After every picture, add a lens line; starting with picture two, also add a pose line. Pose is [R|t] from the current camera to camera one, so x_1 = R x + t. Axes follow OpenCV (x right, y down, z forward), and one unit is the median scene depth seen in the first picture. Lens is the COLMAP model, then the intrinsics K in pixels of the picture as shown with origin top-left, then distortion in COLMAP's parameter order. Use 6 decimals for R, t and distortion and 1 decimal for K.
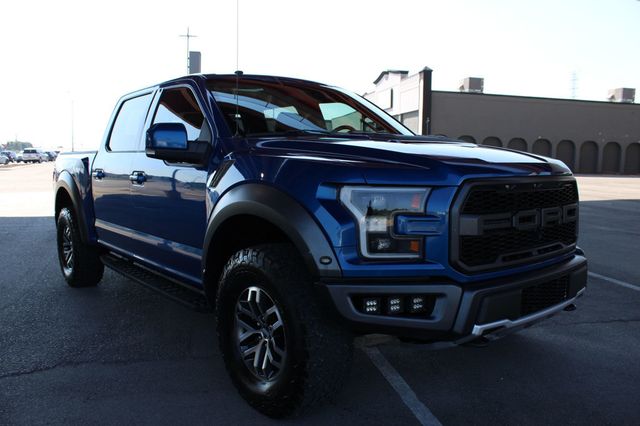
lens RADIAL K [[523.2, 0, 320.0], [0, 523.2, 213.0], [0, 0, 1]] dist [-0.116826, -0.000284]
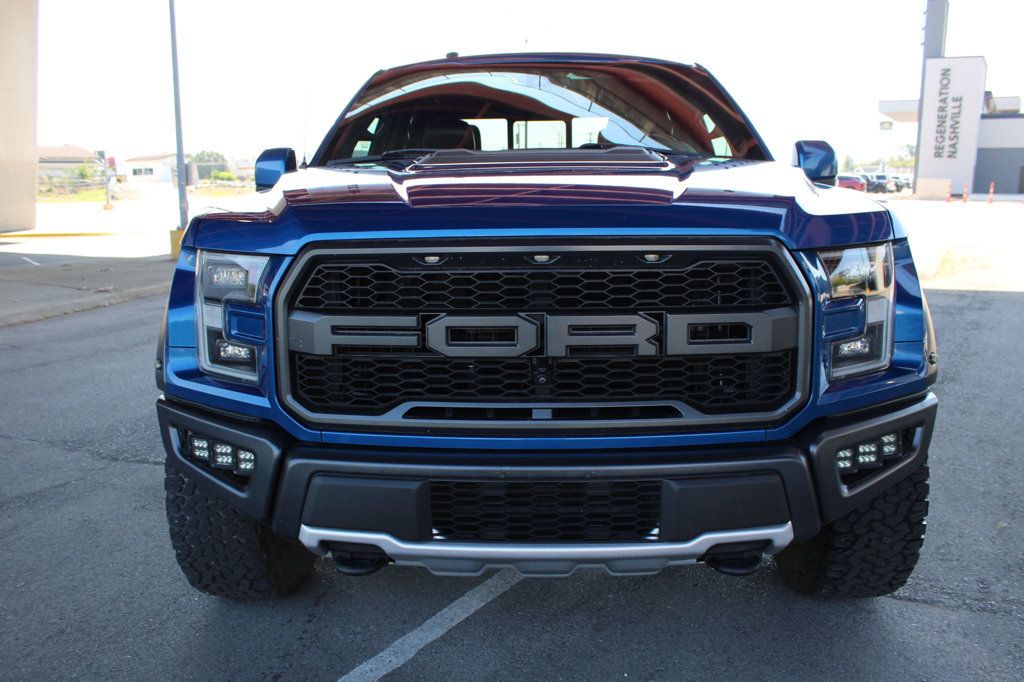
lens RADIAL K [[837.1, 0, 512.0], [0, 837.1, 341.0], [0, 0, 1]] dist [-0.116826, -0.000284]
pose [[0.766953, 0.104659, -0.633111, 0.913809], [-0.056434, 0.993788, 0.095918, -0.055154], [0.639217, -0.037835, 0.768095, 0.471656]]
